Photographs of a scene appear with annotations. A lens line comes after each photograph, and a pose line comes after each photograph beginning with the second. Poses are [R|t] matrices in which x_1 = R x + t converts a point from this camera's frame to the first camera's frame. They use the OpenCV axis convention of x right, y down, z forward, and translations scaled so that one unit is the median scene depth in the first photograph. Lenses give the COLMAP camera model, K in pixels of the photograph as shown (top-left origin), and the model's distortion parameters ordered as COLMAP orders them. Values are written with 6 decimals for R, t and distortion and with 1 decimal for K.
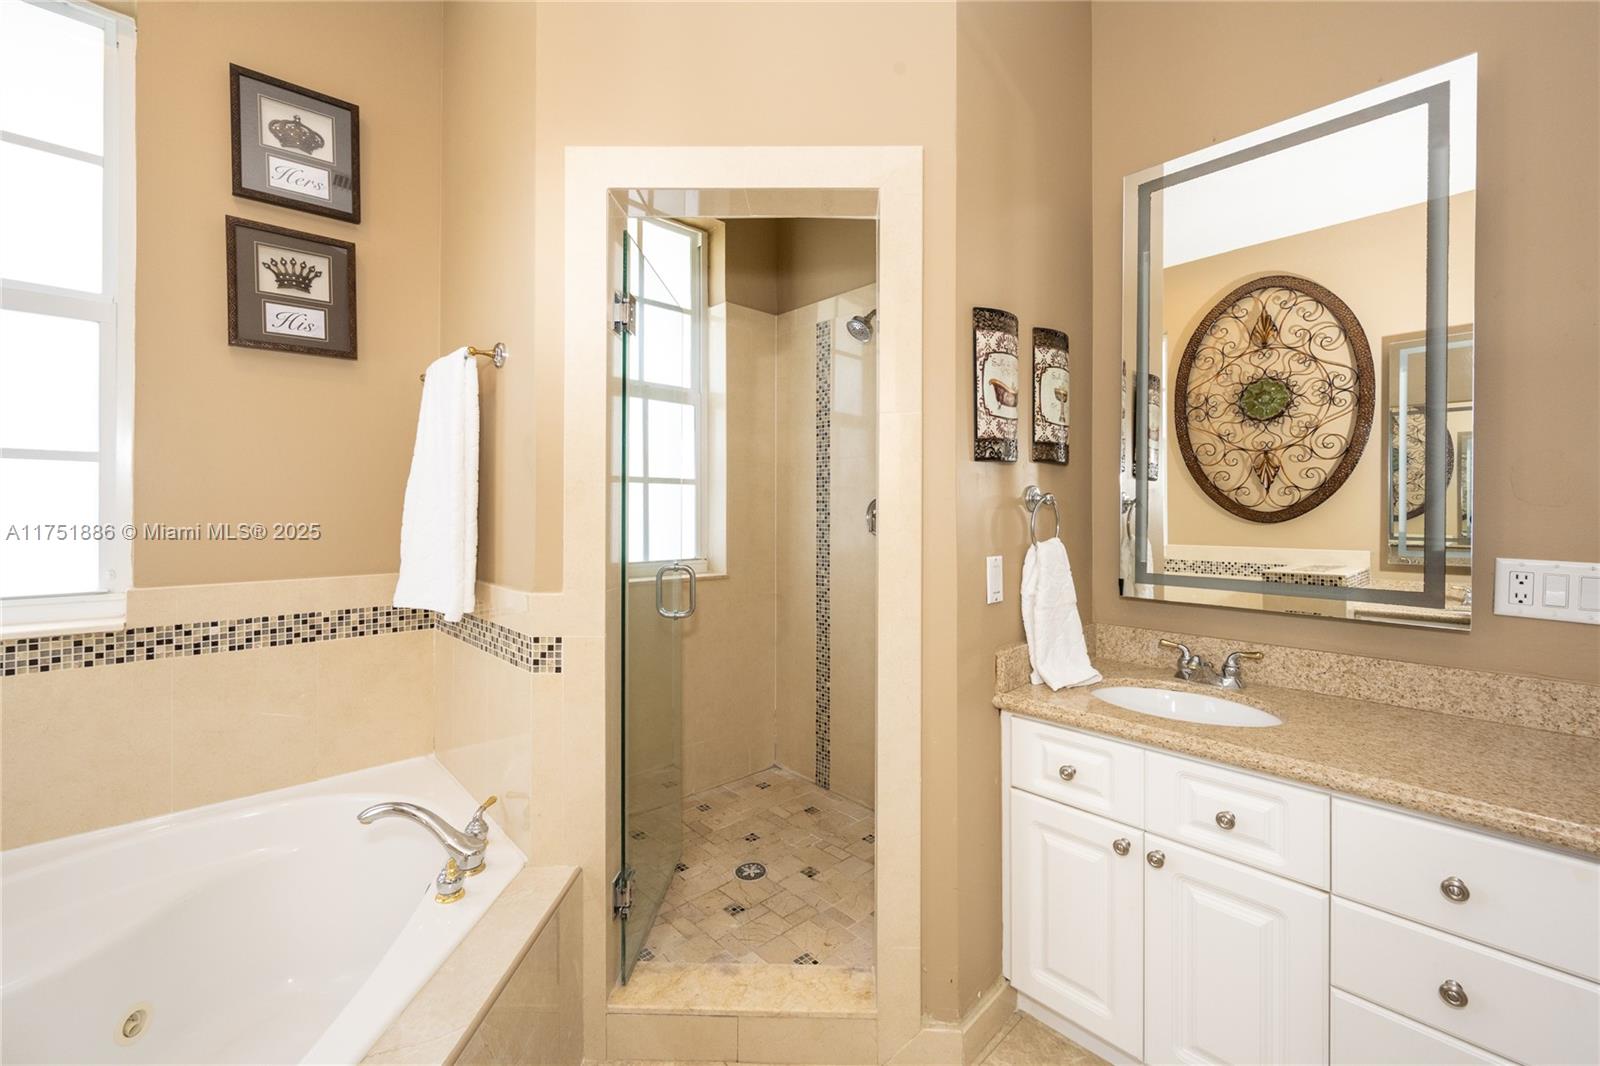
lens RADIAL K [[634.1, 0, 805.4], [0, 634.1, 513.8], [0, 0, 1]] dist [-0.001729, -0.001062]
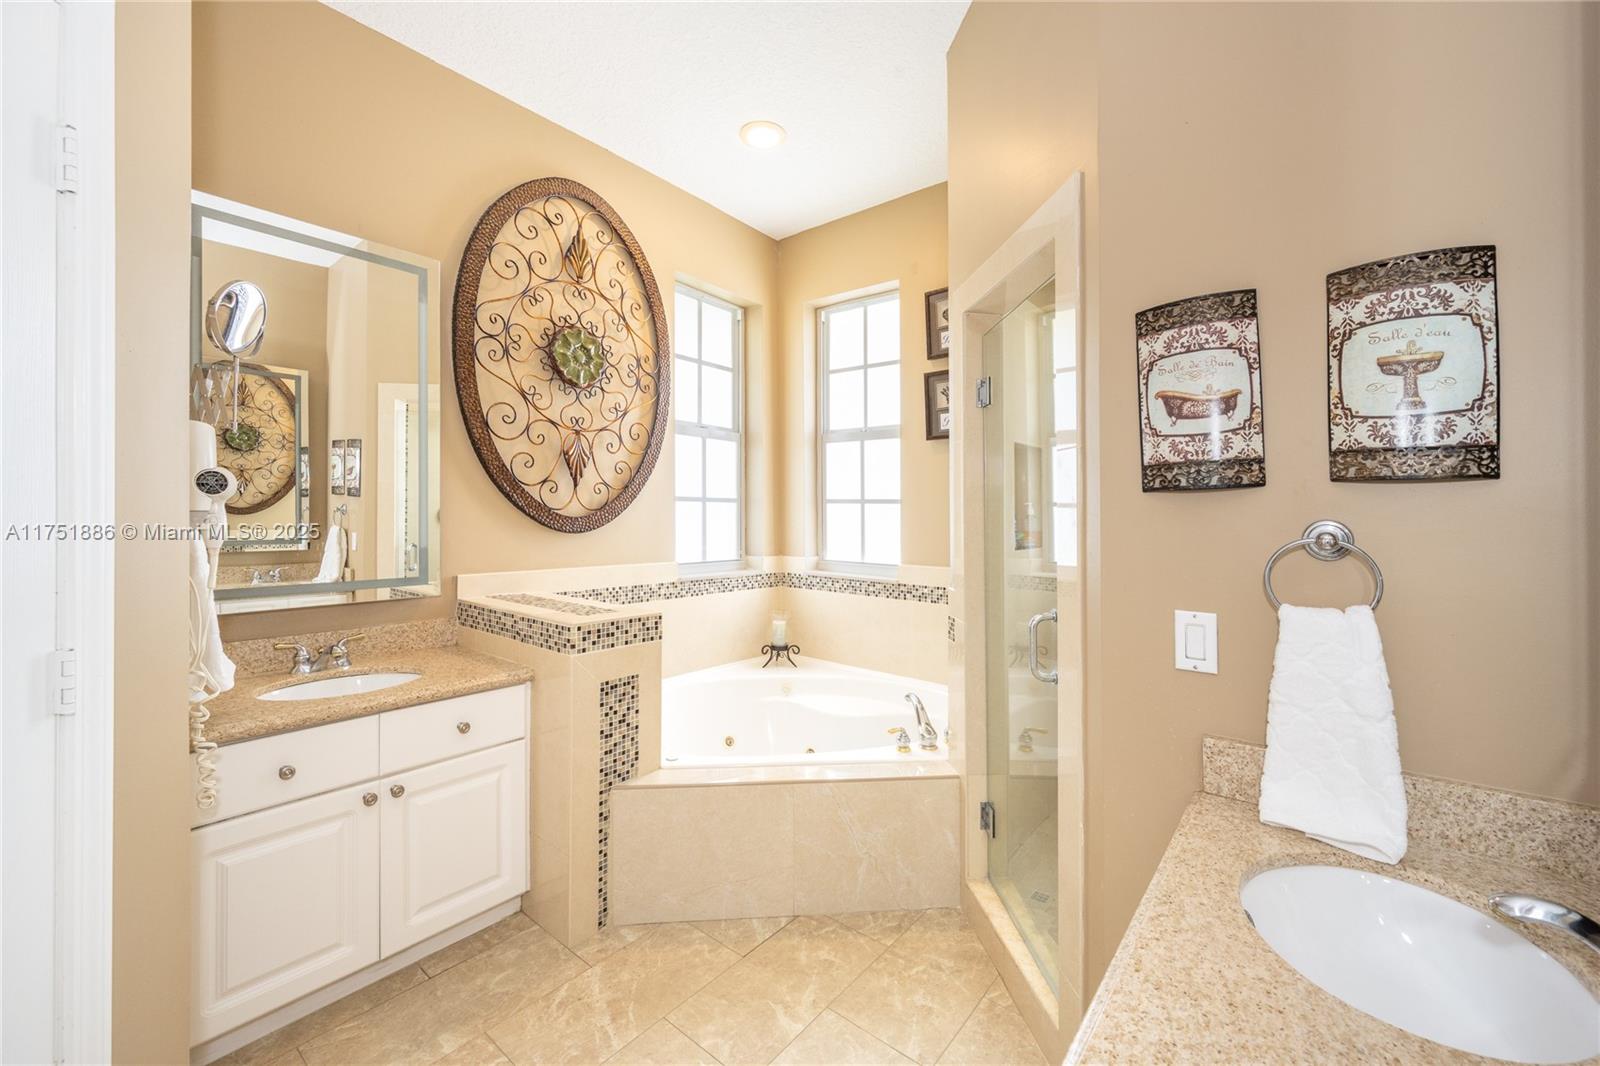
lens RADIAL K [[634.1, 0, 818.2], [0, 634.1, 533.9], [0, 0, 1]] dist [-0.001729, -0.001062]
pose [[0.149915, 0.033090, -0.988145, 0.992486], [-0.017063, 0.999378, 0.030877, -0.044628], [0.988552, 0.012232, 0.150386, 0.422710]]
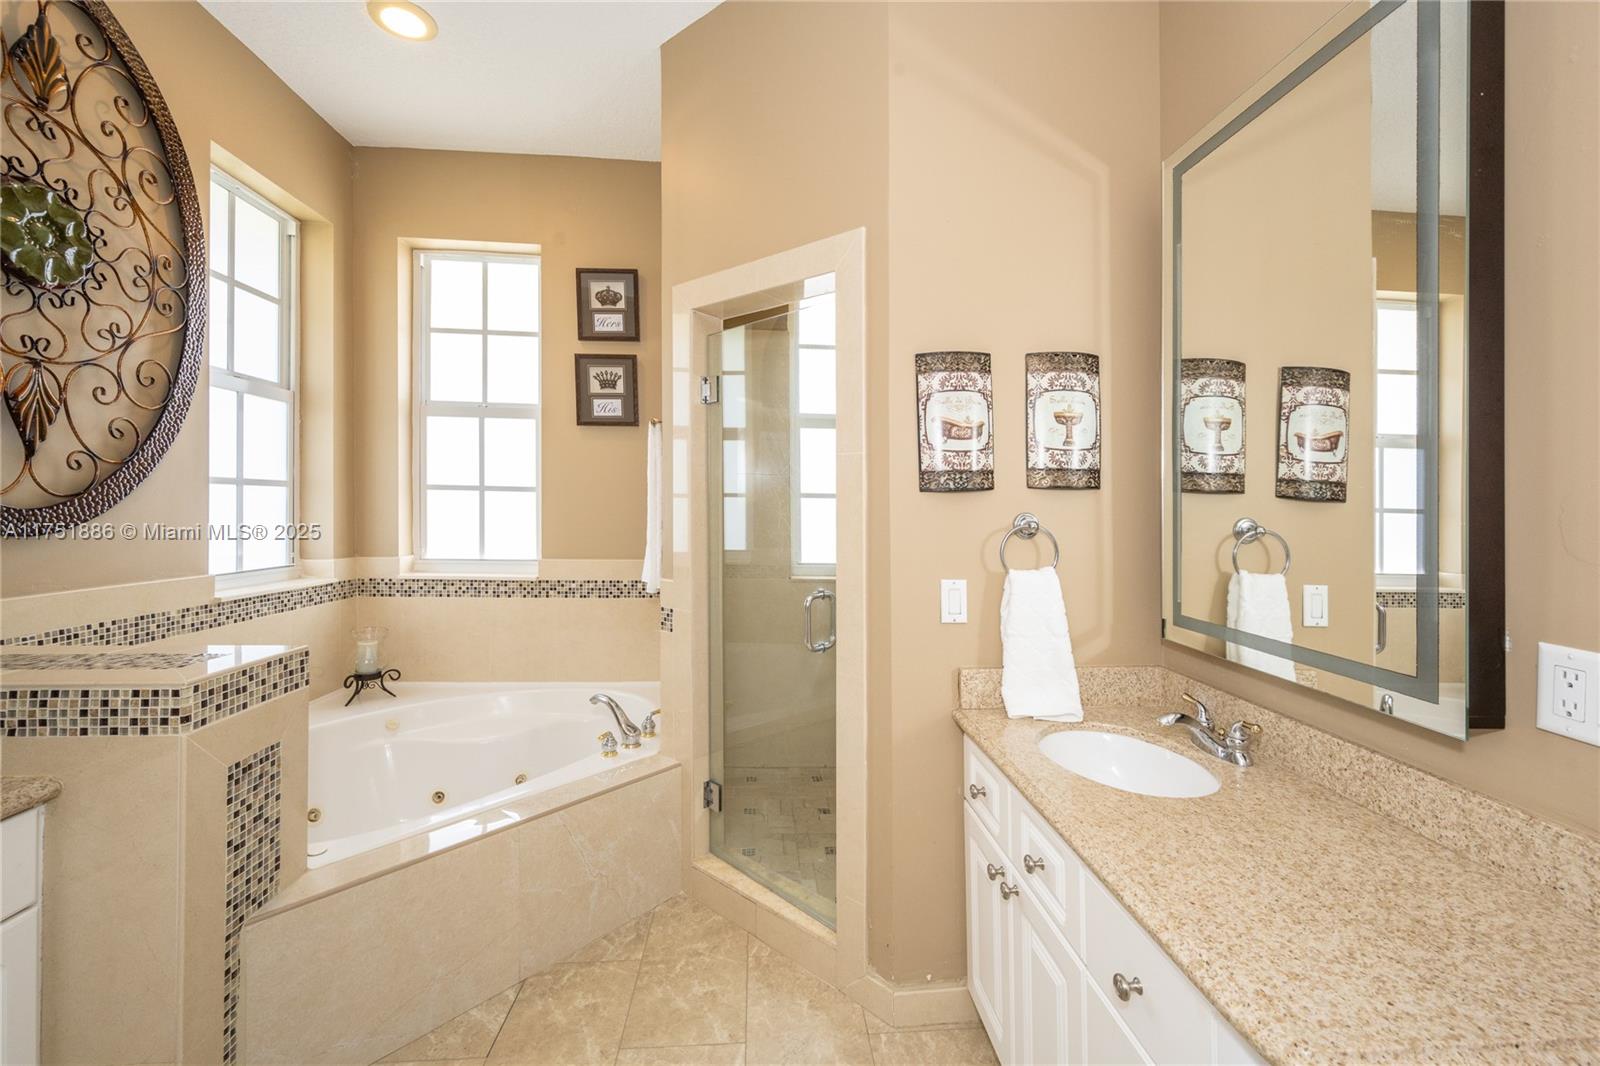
lens RADIAL K [[634.1, 0, 811.6], [0, 634.1, 518.8], [0, 0, 1]] dist [-0.001729, -0.001062]
pose [[0.783399, 0.023221, -0.621085, 0.770501], [-0.018484, 0.999730, 0.014064, -0.046055], [0.621245, 0.000462, 0.783617, 0.012362]]
